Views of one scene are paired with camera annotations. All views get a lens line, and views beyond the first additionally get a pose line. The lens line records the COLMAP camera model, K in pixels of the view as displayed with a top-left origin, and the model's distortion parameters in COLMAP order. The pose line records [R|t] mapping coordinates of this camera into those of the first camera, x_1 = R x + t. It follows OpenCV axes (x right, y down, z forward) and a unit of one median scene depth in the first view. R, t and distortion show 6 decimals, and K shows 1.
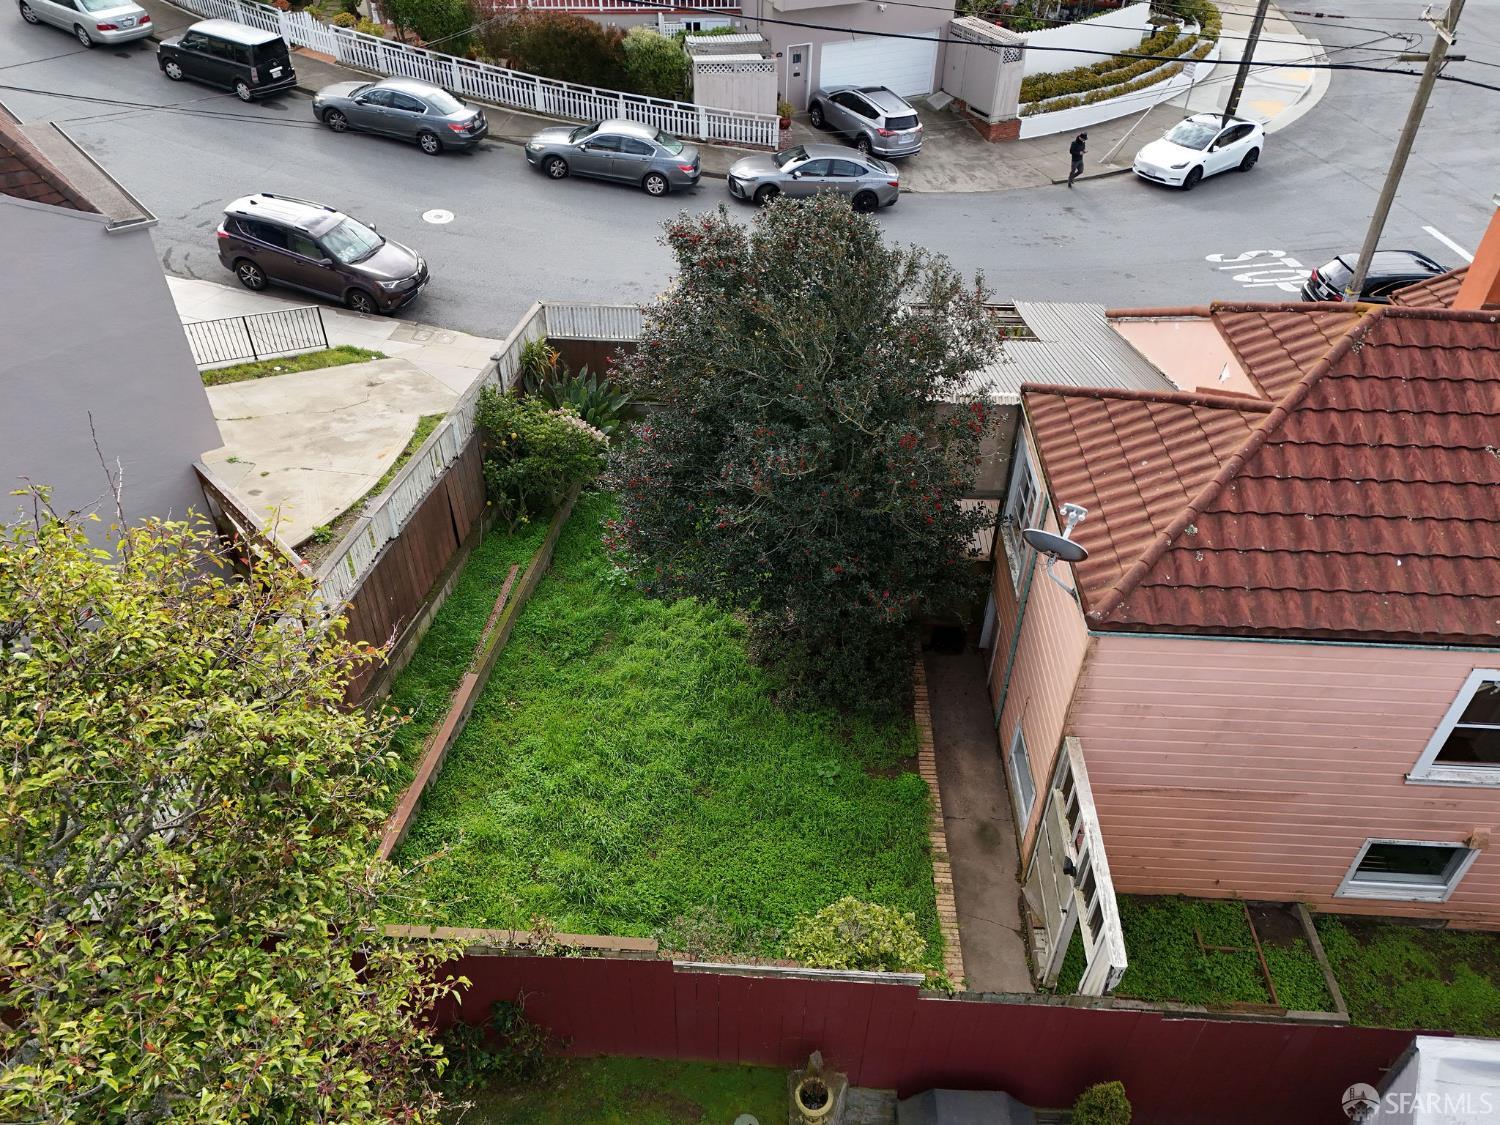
lens RADIAL K [[1088.7, 0, 750.0], [0, 1088.7, 562.5], [0, 0, 1]] dist [0.077697, -0.070307]
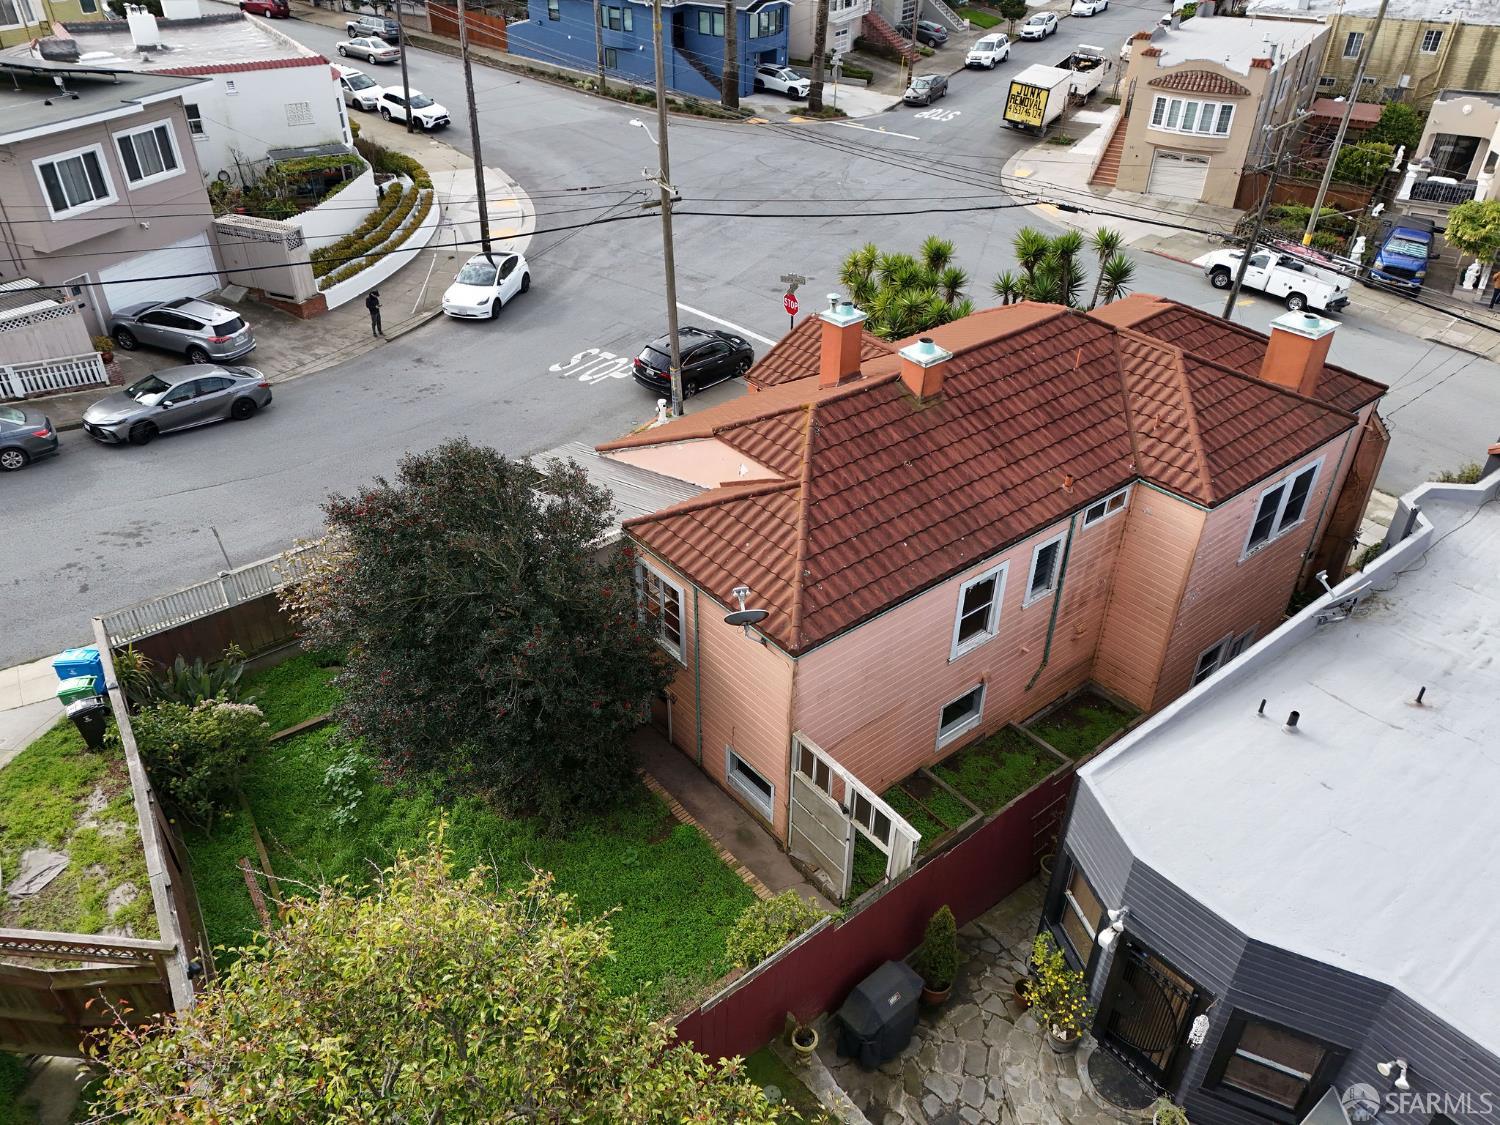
lens RADIAL K [[1088.7, 0, 750.0], [0, 1088.7, 562.5], [0, 0, 1]] dist [0.077697, -0.070307]
pose [[0.741699, -0.378087, 0.554015, -0.340708], [0.420426, 0.905646, 0.055203, -0.109879], [-0.522613, 0.191979, 0.830674, -0.158328]]
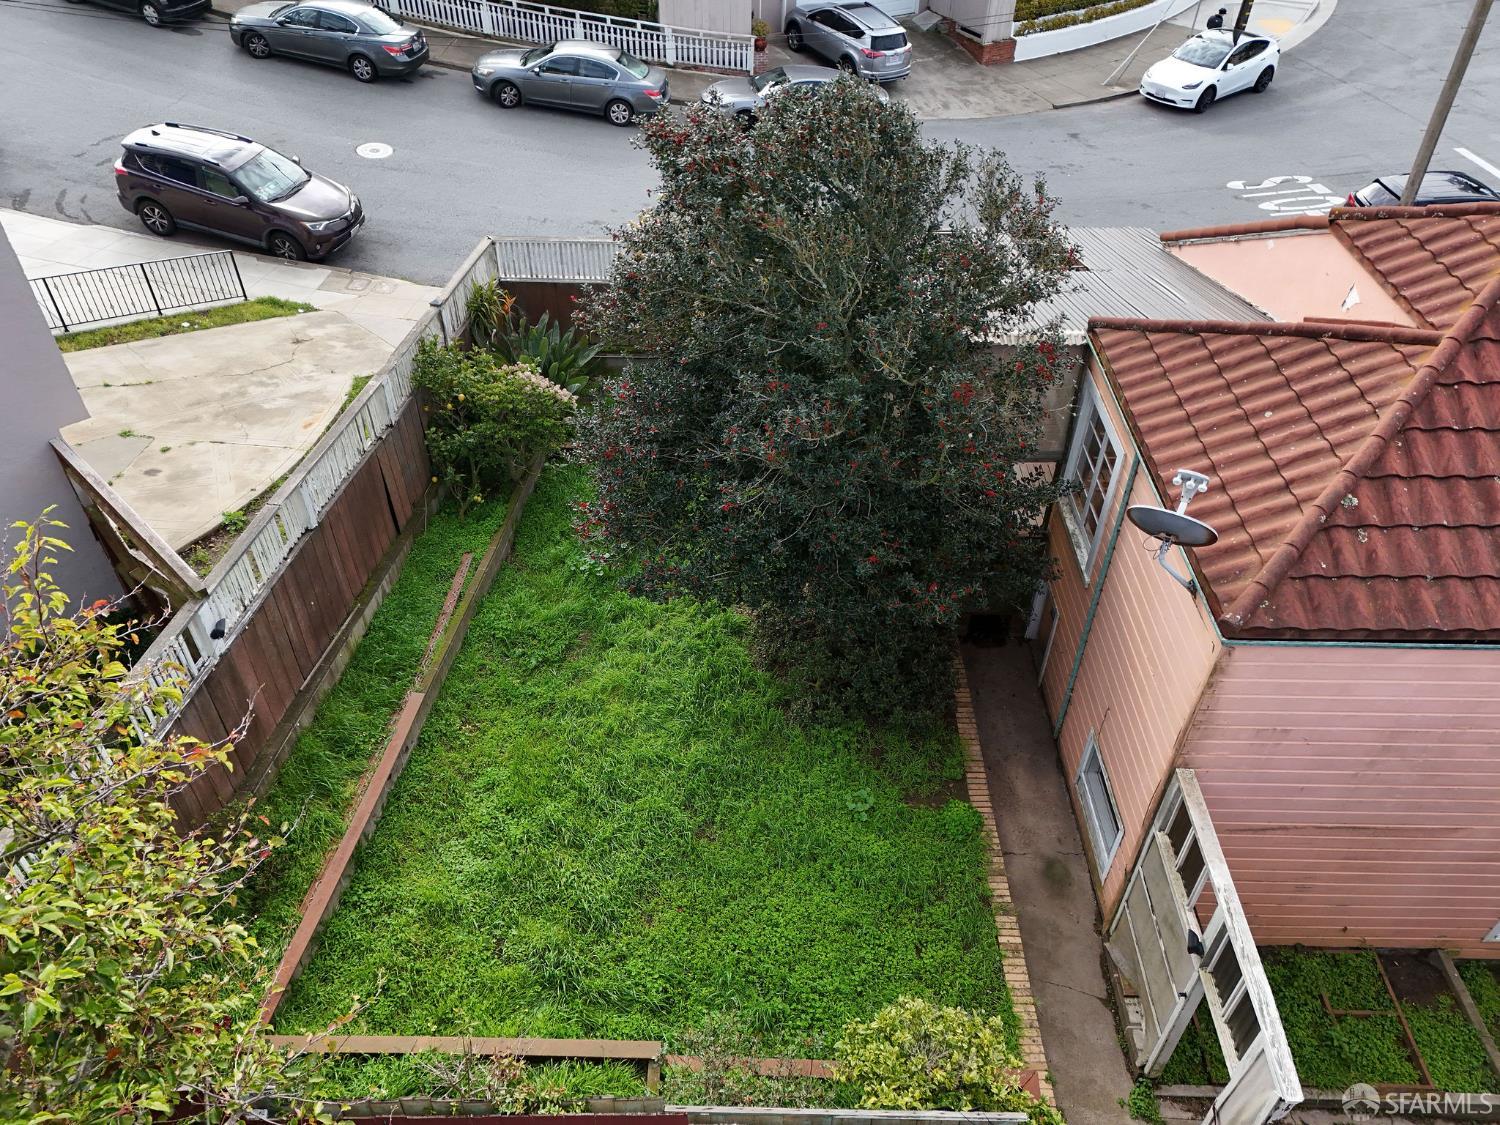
lens RADIAL K [[1088.7, 0, 750.0], [0, 1088.7, 562.5], [0, 0, 1]] dist [0.077697, -0.070307]
pose [[0.999362, -0.025711, 0.024778, -0.022136], [0.024752, 0.998962, 0.038248, -0.018201], [-0.025736, -0.037610, 0.998961, 0.167270]]
